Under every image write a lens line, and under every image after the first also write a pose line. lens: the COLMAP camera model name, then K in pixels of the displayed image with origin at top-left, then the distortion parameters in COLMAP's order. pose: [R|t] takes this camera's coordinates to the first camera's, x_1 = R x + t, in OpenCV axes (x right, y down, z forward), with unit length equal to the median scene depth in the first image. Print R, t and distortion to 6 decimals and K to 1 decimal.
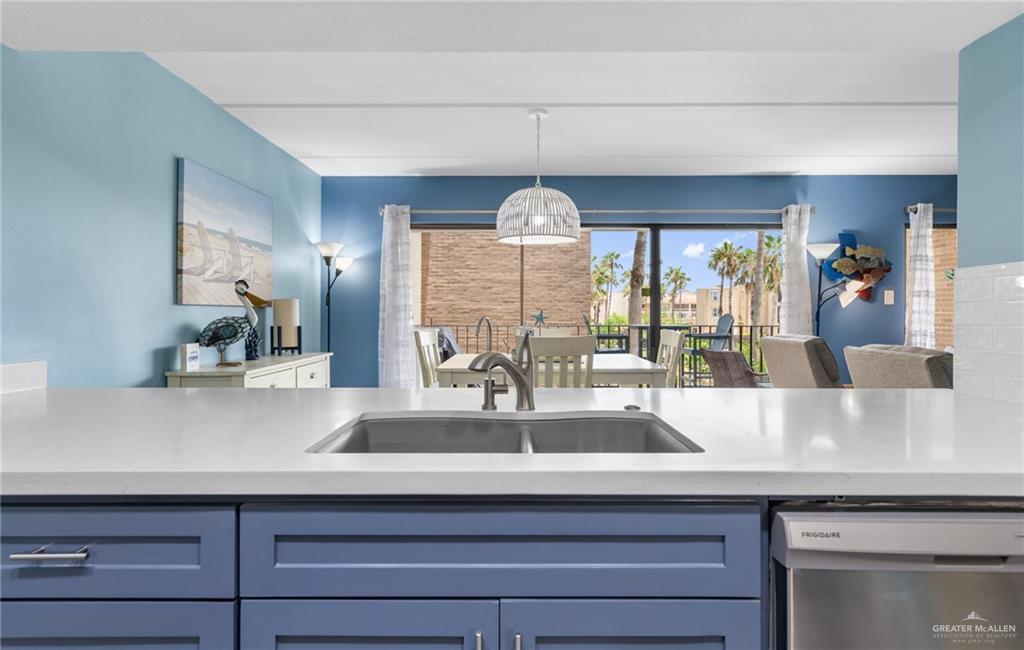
lens RADIAL K [[516.9, 0, 512.8], [0, 516.9, 314.8], [0, 0, 1]] dist [0.007478, 0.000603]
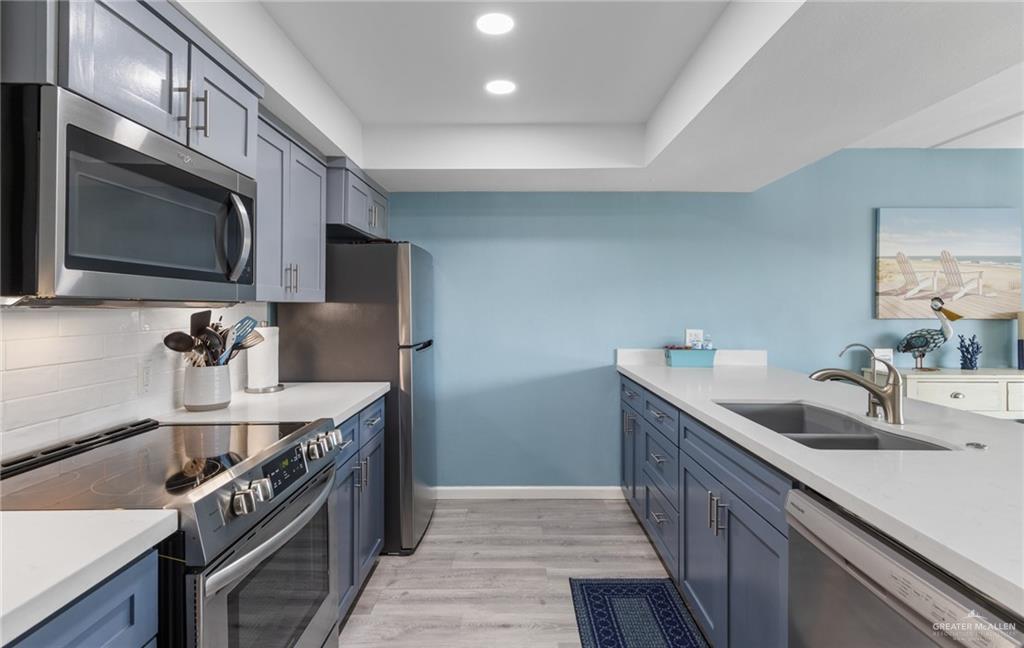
lens RADIAL K [[507.1, 0, 512.9], [0, 507.1, 306.5], [0, 0, 1]] dist [0.005832, -0.002006]
pose [[0.005274, -0.002440, -0.999983, 0.596516], [-0.003075, 0.999992, -0.002456, -0.041018], [0.999981, 0.003088, 0.005266, 0.054072]]
